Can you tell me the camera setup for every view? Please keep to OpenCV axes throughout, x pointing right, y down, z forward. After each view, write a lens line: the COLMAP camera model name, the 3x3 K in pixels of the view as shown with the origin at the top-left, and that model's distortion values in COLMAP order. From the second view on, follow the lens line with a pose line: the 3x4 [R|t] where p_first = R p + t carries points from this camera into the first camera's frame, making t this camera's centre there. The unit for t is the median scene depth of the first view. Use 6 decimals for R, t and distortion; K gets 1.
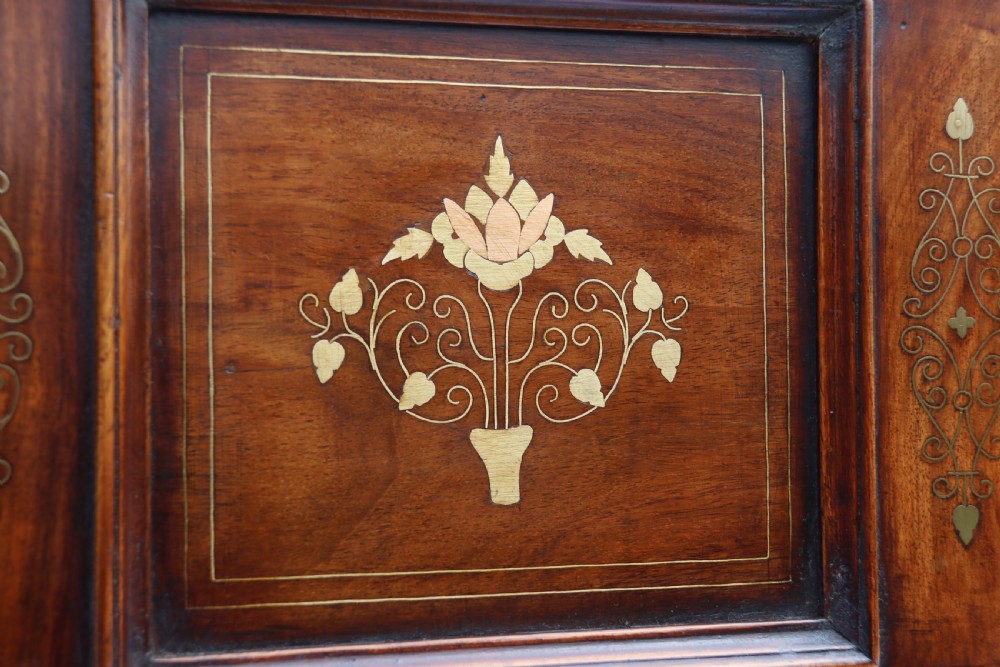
lens RADIAL K [[1754.5, 0, 508.1], [0, 1754.5, 337.5], [0, 0, 1]] dist [0.114574, 0.000000]
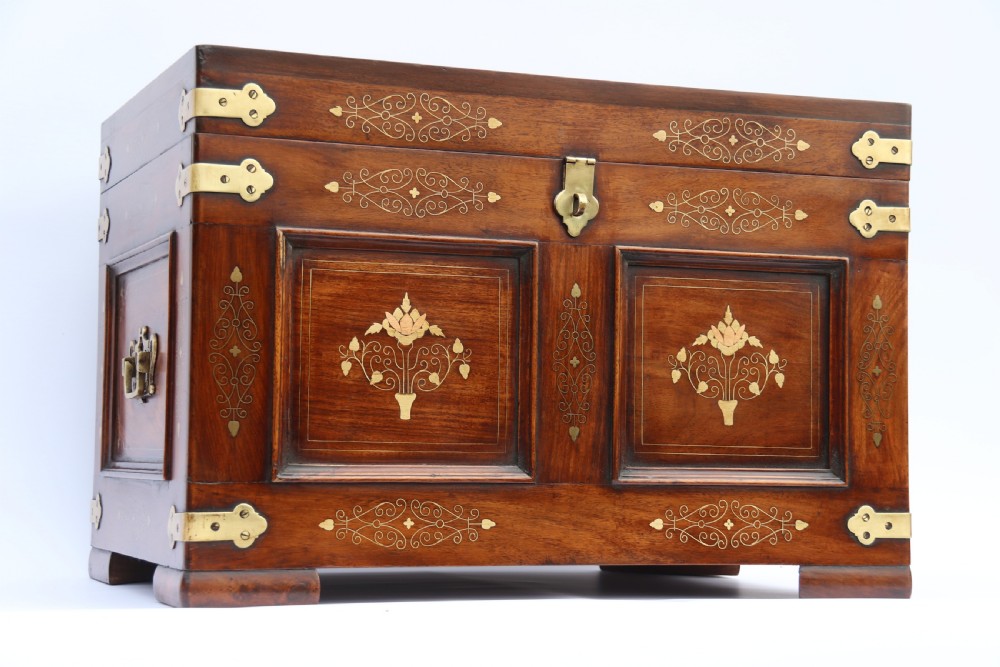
lens RADIAL K [[1960.1, 0, 506.2], [0, 1960.1, 322.2], [0, 0, 1]] dist [0.216344, 0.000000]
pose [[0.997443, 0.028552, 0.065521, -0.612493], [-0.025419, 0.998516, -0.048157, 0.089424], [-0.066799, 0.046368, 0.996688, -2.378911]]
